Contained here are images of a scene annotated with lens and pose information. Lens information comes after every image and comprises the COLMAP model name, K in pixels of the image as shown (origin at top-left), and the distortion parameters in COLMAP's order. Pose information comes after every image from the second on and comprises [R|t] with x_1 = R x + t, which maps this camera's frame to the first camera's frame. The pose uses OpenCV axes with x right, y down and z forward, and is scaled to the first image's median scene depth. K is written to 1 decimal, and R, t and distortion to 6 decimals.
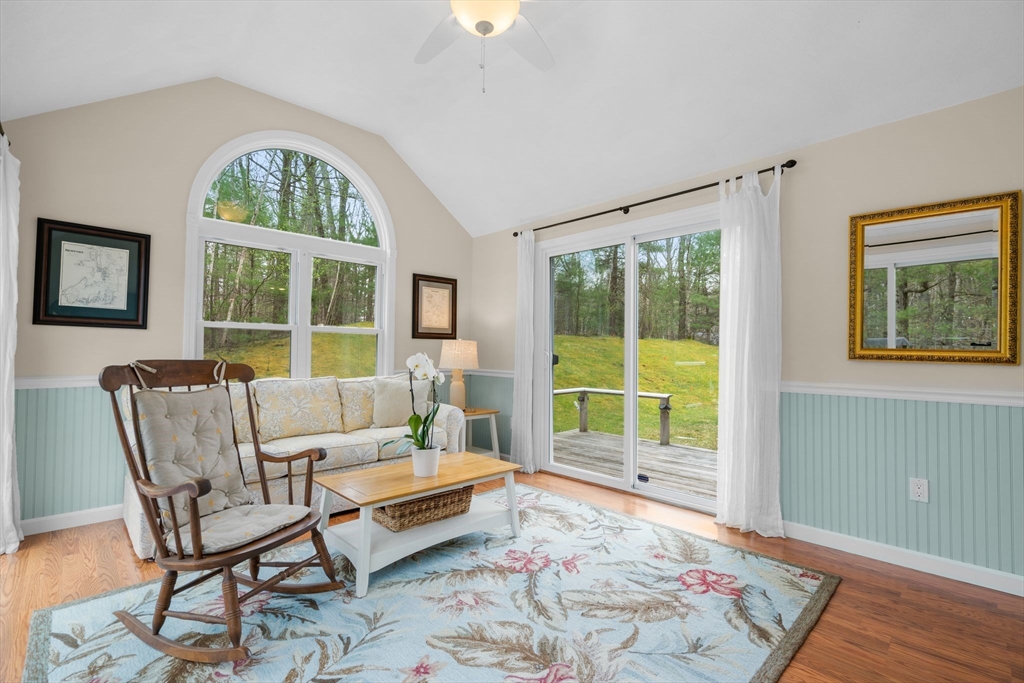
lens RADIAL K [[465.0, 0, 514.0], [0, 465.0, 337.8], [0, 0, 1]] dist [-0.007413, 0.002430]
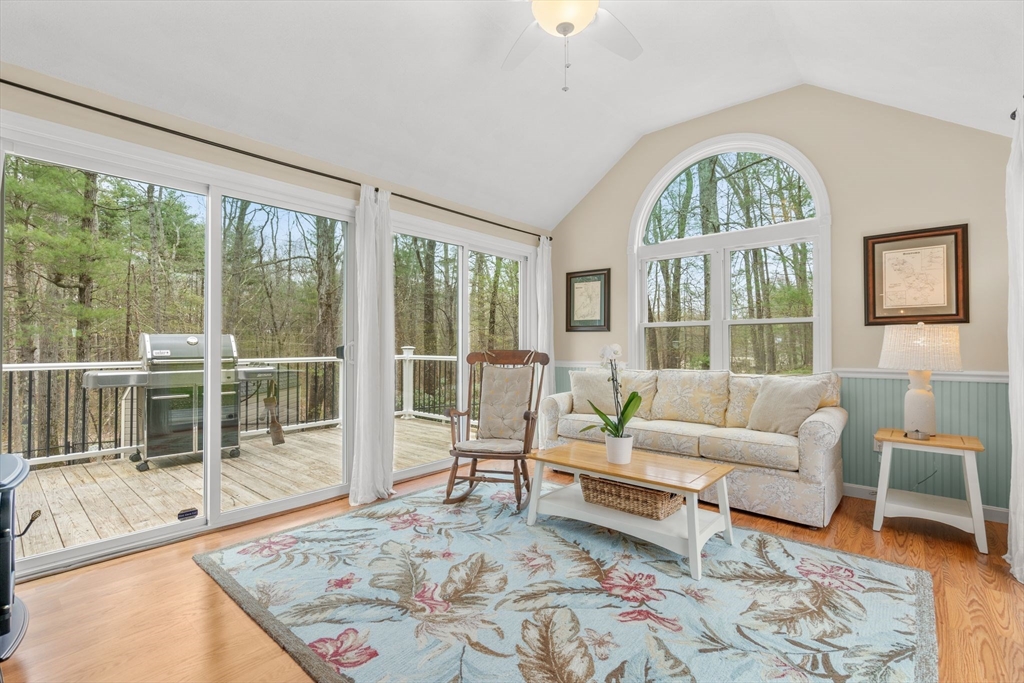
lens RADIAL K [[465.0, 0, 513.0], [0, 465.0, 344.9], [0, 0, 1]] dist [-0.007413, 0.002430]
pose [[0.077437, -0.011655, -0.996929, 0.846753], [0.030686, 0.999486, -0.009301, 0.037162], [0.996525, -0.029872, 0.077755, 0.714313]]
